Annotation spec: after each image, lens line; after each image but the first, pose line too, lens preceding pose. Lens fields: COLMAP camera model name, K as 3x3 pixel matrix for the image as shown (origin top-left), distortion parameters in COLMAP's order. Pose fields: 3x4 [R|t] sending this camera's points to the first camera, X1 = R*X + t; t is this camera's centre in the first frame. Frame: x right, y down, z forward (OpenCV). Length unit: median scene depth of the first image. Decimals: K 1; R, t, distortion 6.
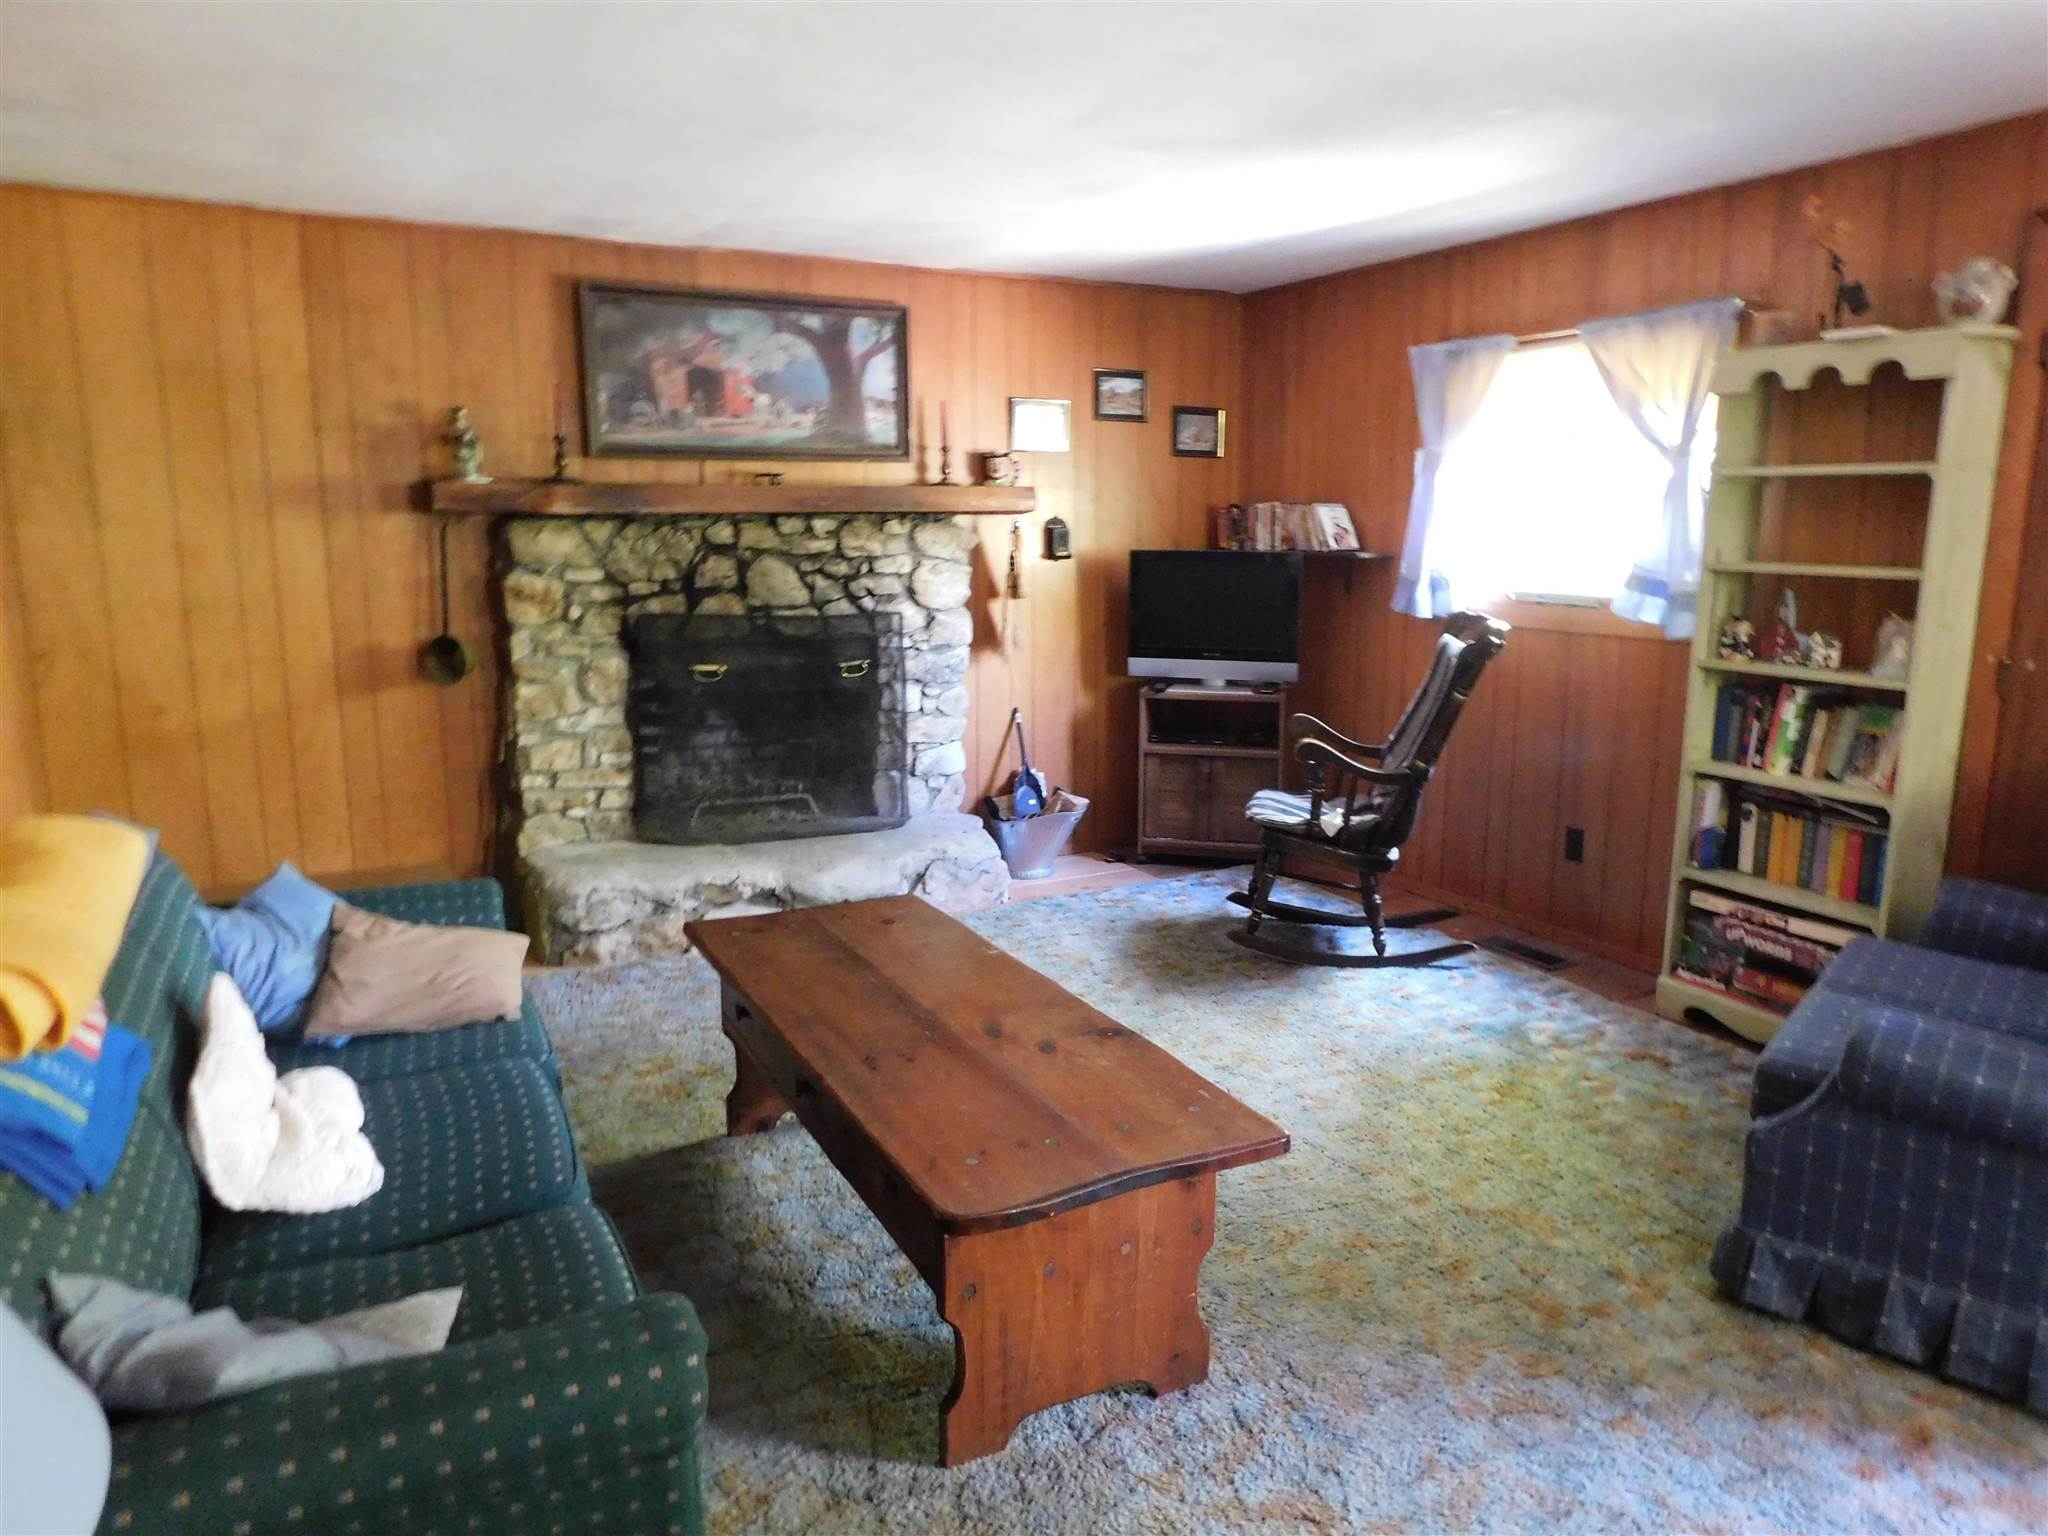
lens RADIAL K [[1339.5, 0, 1034.2], [0, 1339.5, 757.2], [0, 0, 1]] dist [-0.077146, 0.061806]
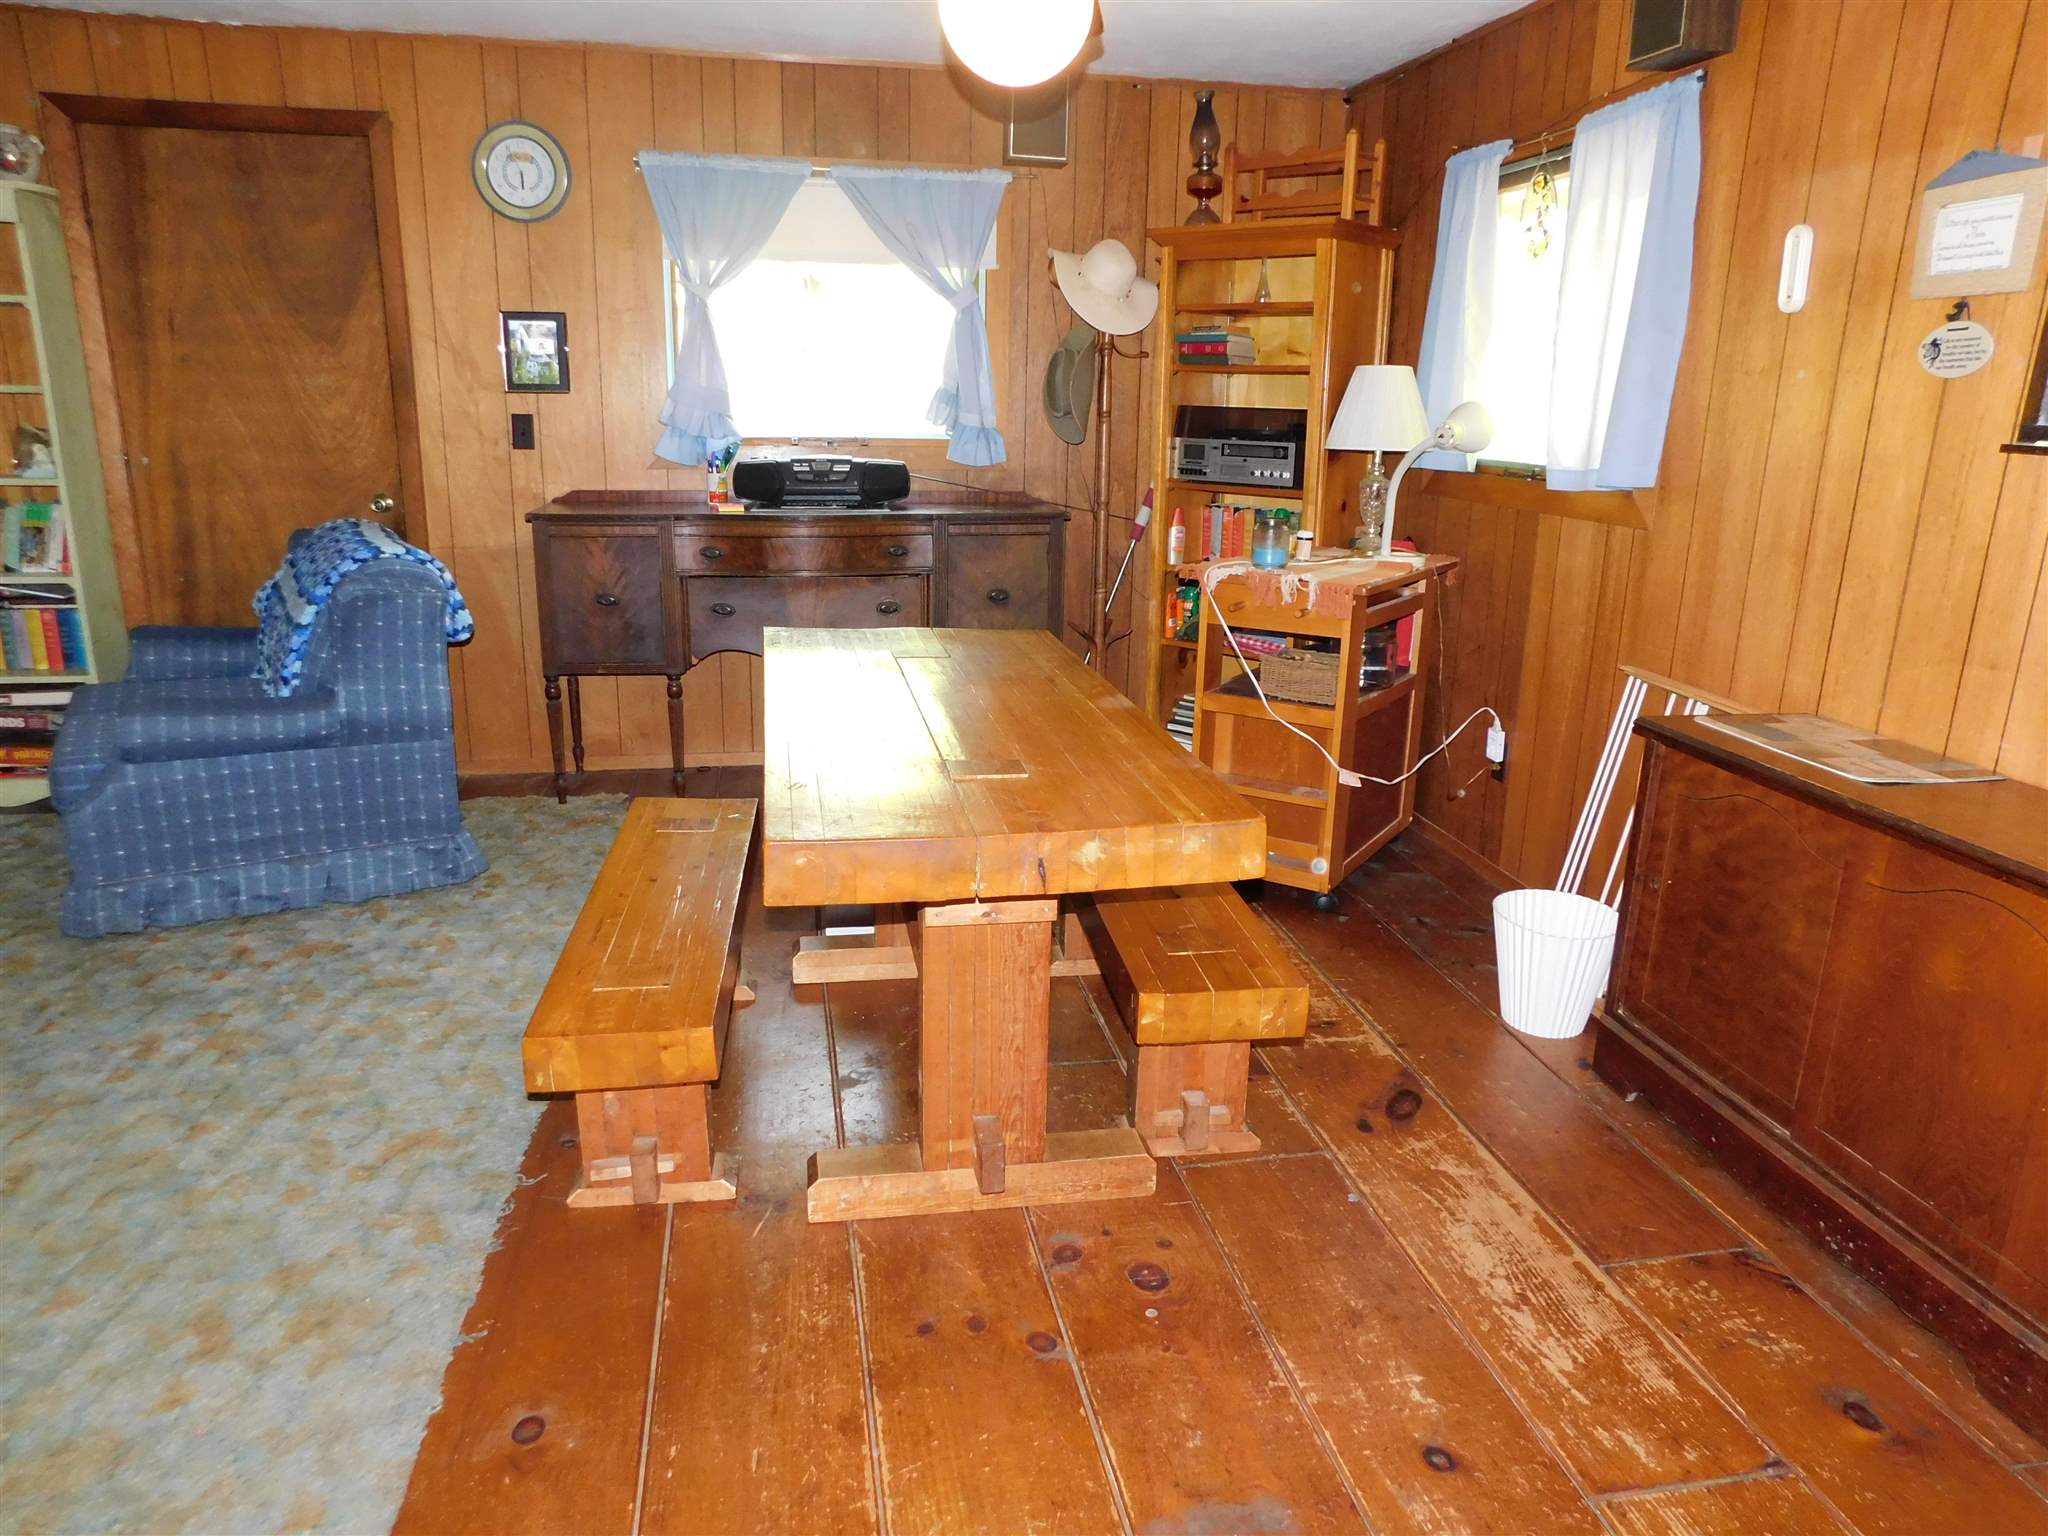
lens RADIAL K [[1339.5, 0, 1034.2], [0, 1339.5, 757.2], [0, 0, 1]] dist [-0.077146, 0.061806]
pose [[0.298939, -0.247246, 0.921686, -0.177106], [0.147426, 0.966222, 0.211377, 0.049397], [-0.942815, 0.072691, 0.325292, -0.171751]]
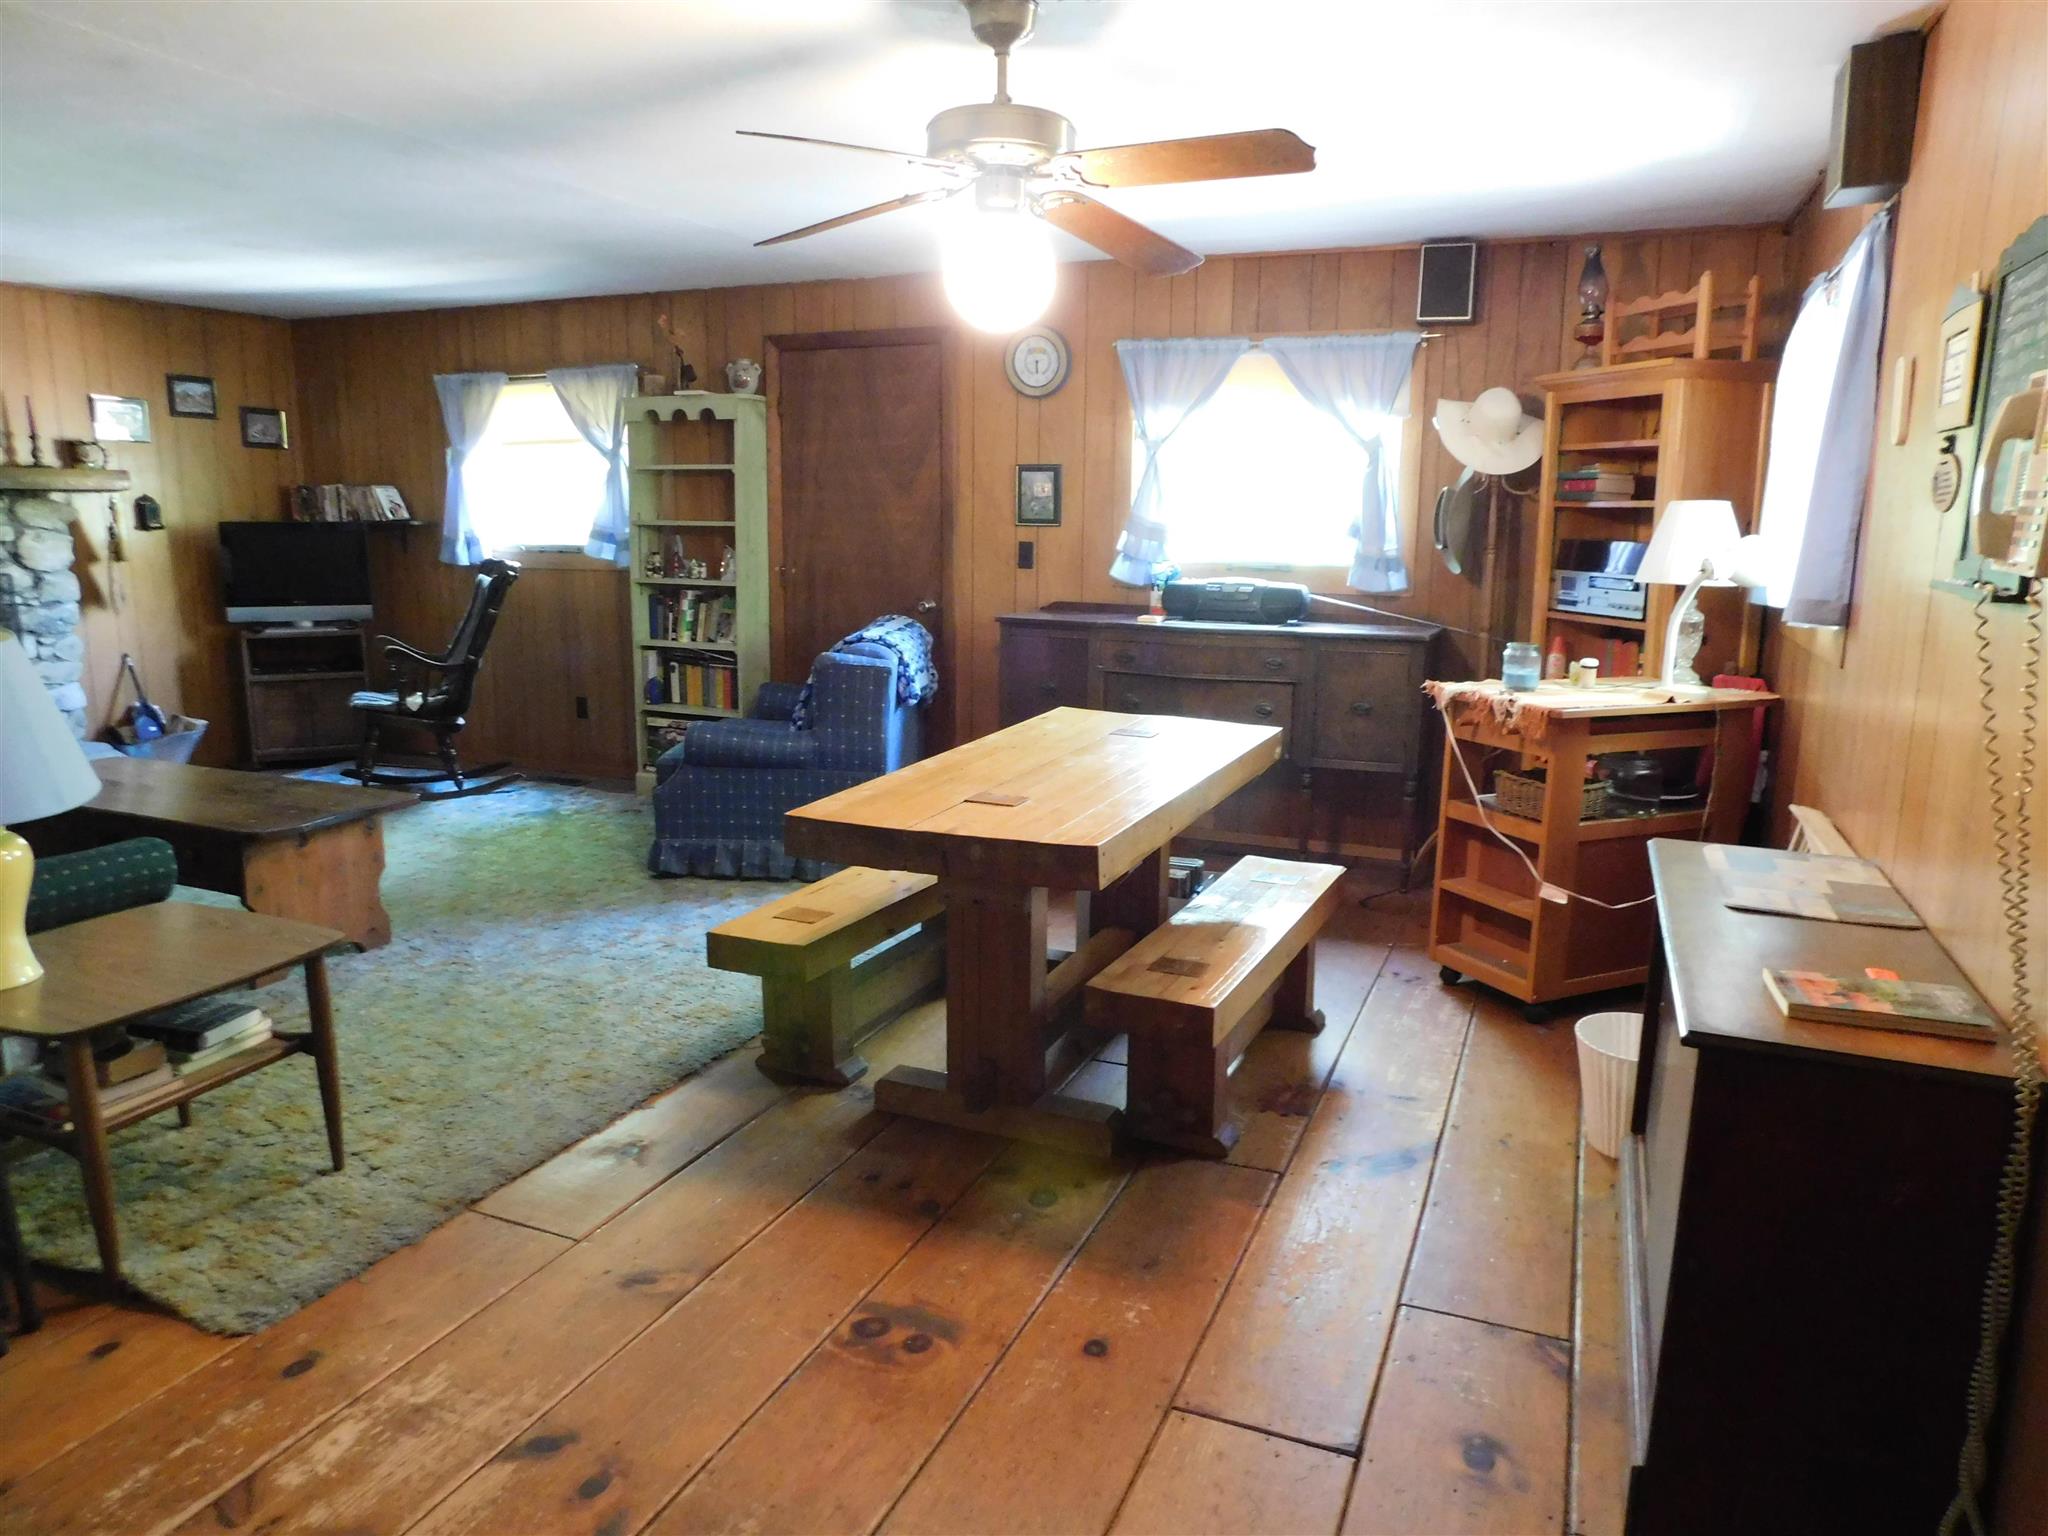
lens RADIAL K [[1339.5, 0, 1034.2], [0, 1339.5, 757.2], [0, 0, 1]] dist [-0.077146, 0.061806]
pose [[0.776228, -0.110768, 0.620646, -0.141446], [0.102663, 0.993513, 0.048916, 0.096774], [-0.622038, 0.025747, 0.782564, -0.507183]]
